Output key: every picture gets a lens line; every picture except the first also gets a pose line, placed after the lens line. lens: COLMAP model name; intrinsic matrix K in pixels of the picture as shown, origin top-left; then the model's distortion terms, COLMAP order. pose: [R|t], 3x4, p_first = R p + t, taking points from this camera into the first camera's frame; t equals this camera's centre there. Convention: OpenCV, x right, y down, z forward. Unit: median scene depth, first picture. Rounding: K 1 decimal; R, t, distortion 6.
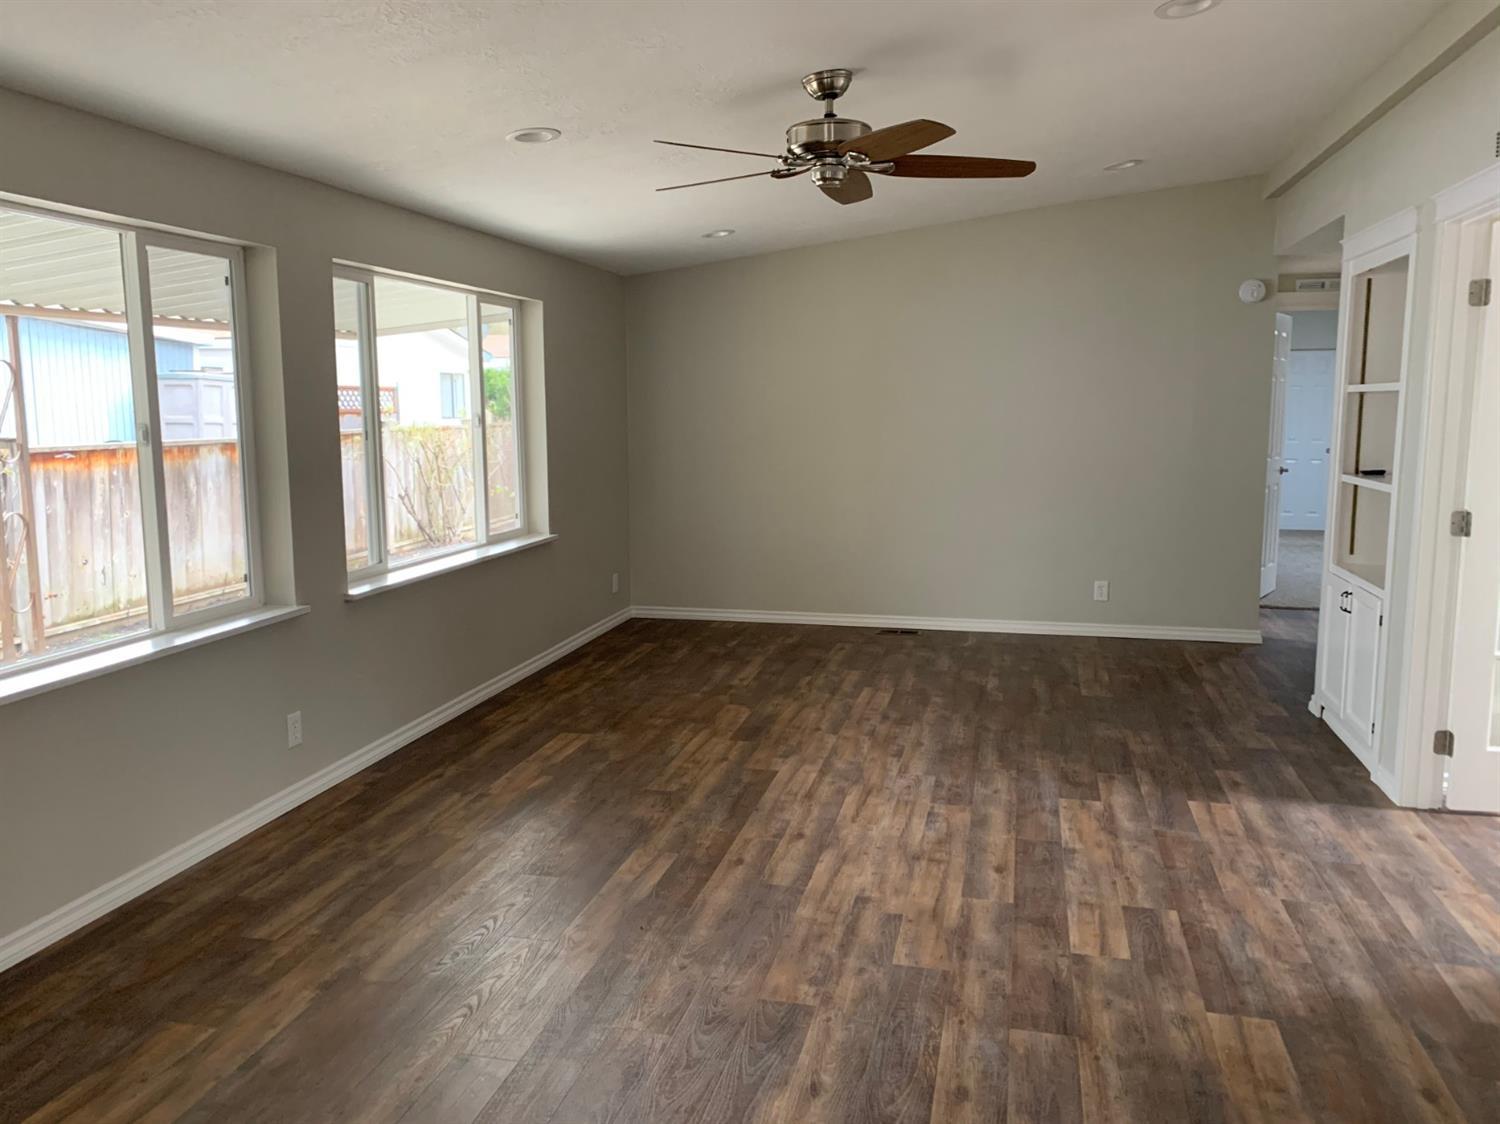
lens RADIAL K [[1147.6, 0, 763.6], [0, 1147.6, 561.6], [0, 0, 1]] dist [0.017037, -0.006582]
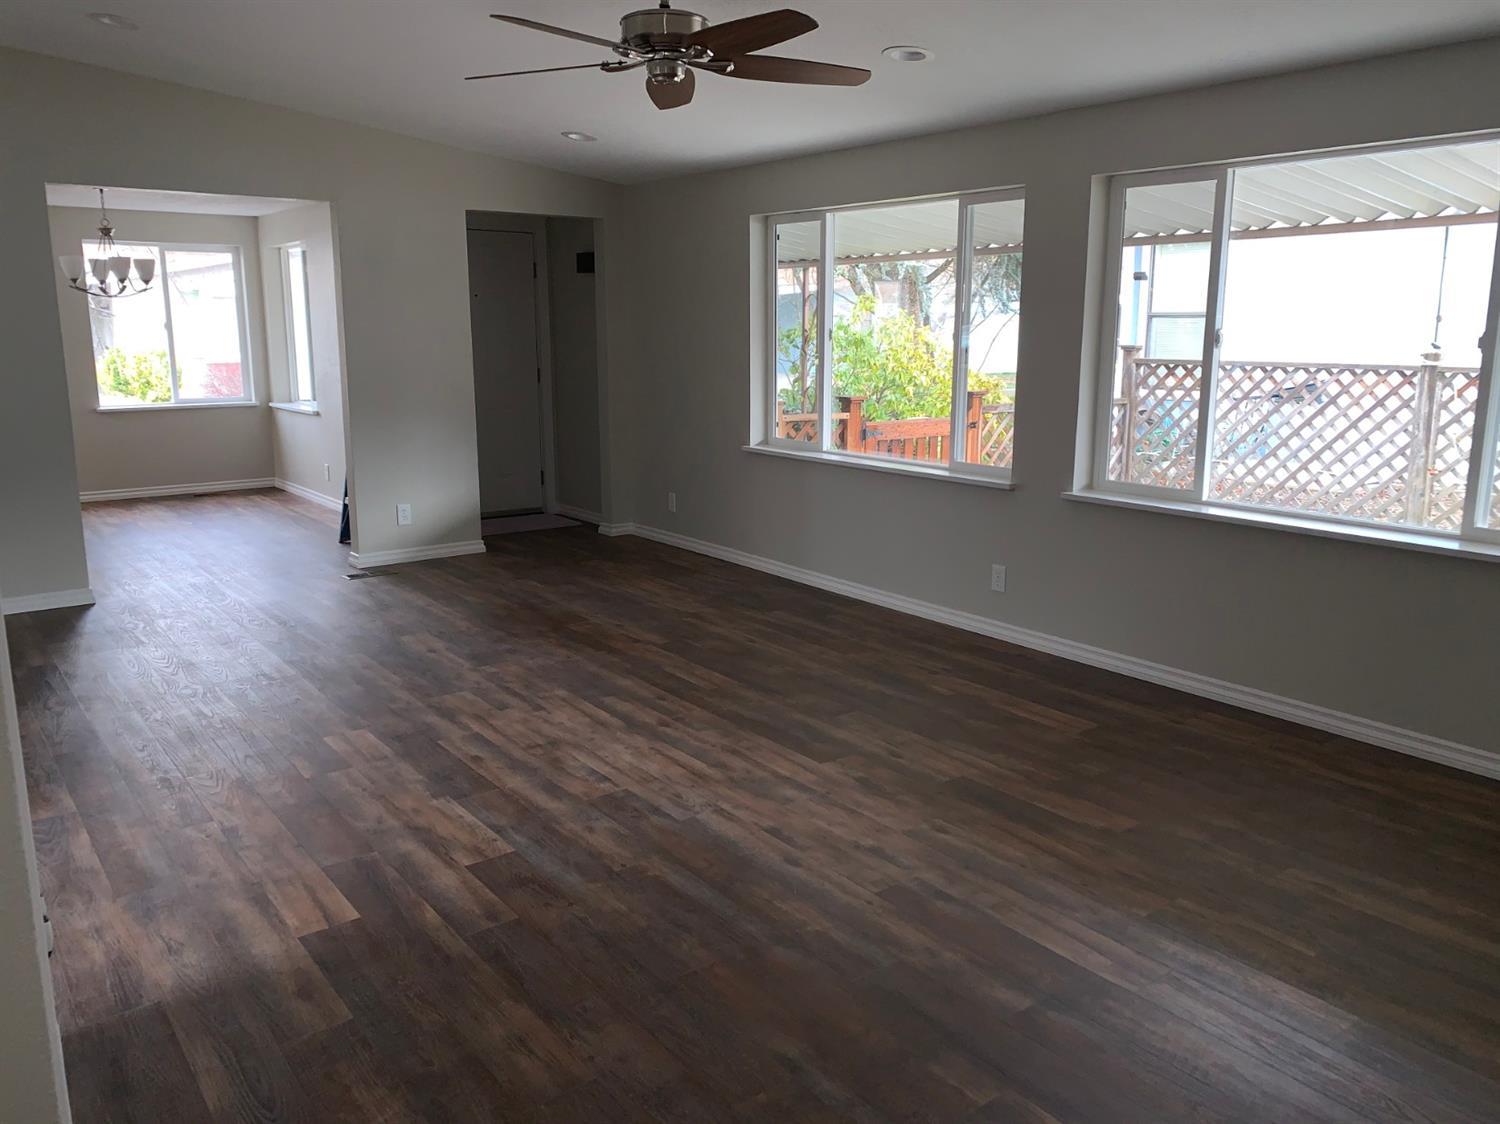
lens RADIAL K [[1147.6, 0, 765.6], [0, 1147.6, 552.5], [0, 0, 1]] dist [0.017037, -0.006582]
pose [[-0.634010, 0.160851, -0.756411, 0.714477], [-0.110245, 0.949339, 0.294282, -0.226777], [0.765426, 0.269968, -0.584158, 1.562942]]
